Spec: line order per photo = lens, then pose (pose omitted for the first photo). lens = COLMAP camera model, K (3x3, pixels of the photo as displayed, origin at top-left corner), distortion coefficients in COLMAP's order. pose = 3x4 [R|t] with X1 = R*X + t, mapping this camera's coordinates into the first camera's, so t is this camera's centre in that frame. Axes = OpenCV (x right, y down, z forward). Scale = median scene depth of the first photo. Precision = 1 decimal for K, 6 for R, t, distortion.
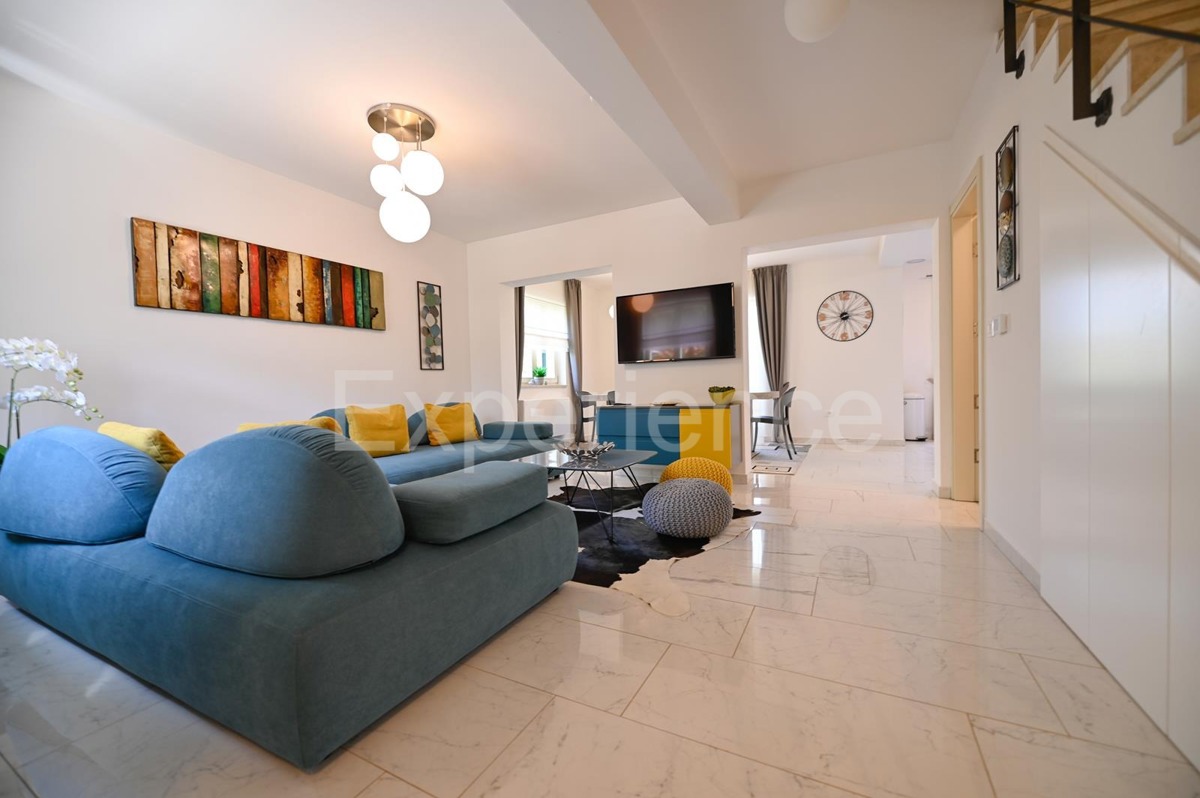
lens RADIAL K [[478.9, 0, 599.1], [0, 478.9, 402.2], [0, 0, 1]] dist [-0.007469, -0.000521]
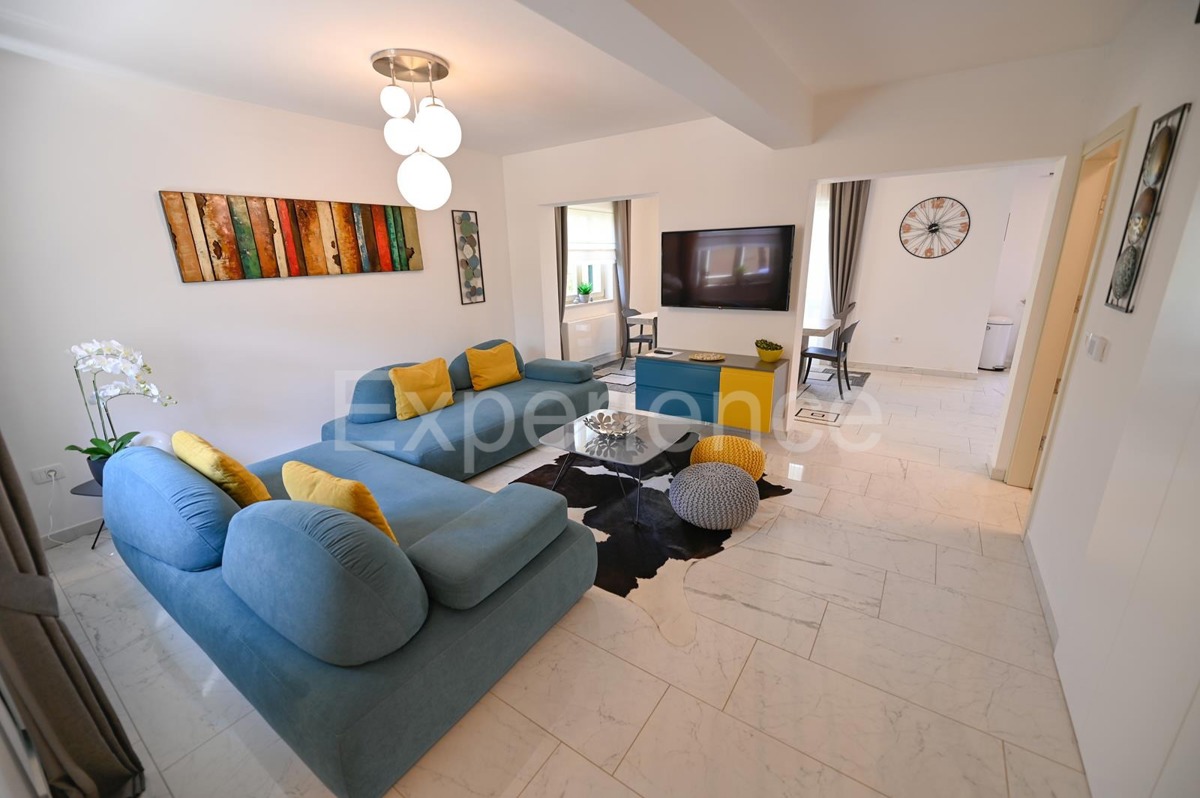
lens RADIAL K [[478.9, 0, 599.1], [0, 478.9, 402.2], [0, 0, 1]] dist [-0.007469, -0.000521]
pose [[0.993015, 0.035831, -0.112415, 0.038928], [-0.004466, 0.963504, 0.267658, -0.189543], [0.117902, -0.265286, 0.956934, 0.039059]]
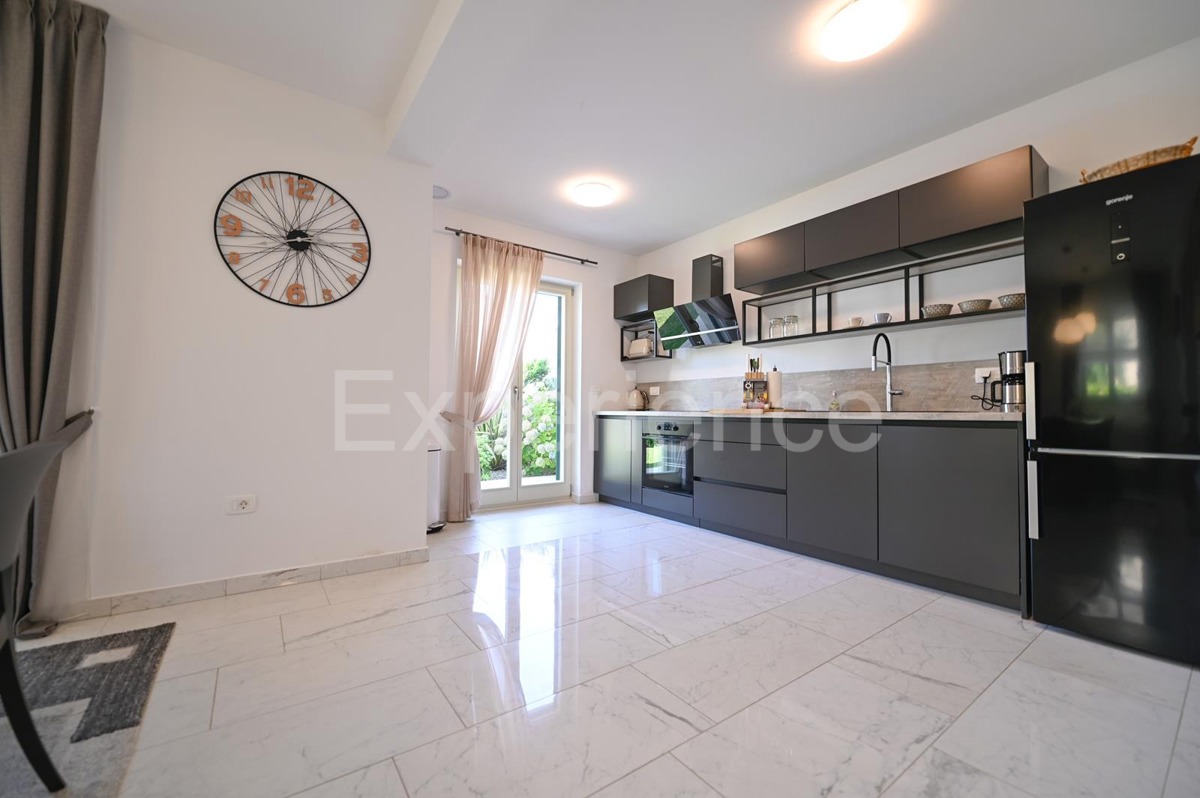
lens RADIAL K [[478.9, 0, 599.1], [0, 478.9, 402.2], [0, 0, 1]] dist [-0.007469, -0.000521]
pose [[0.445644, 0.052945, 0.893643, 0.522624], [0.005155, 0.998081, -0.061704, -0.050640], [-0.895195, 0.032105, 0.444516, 1.127283]]
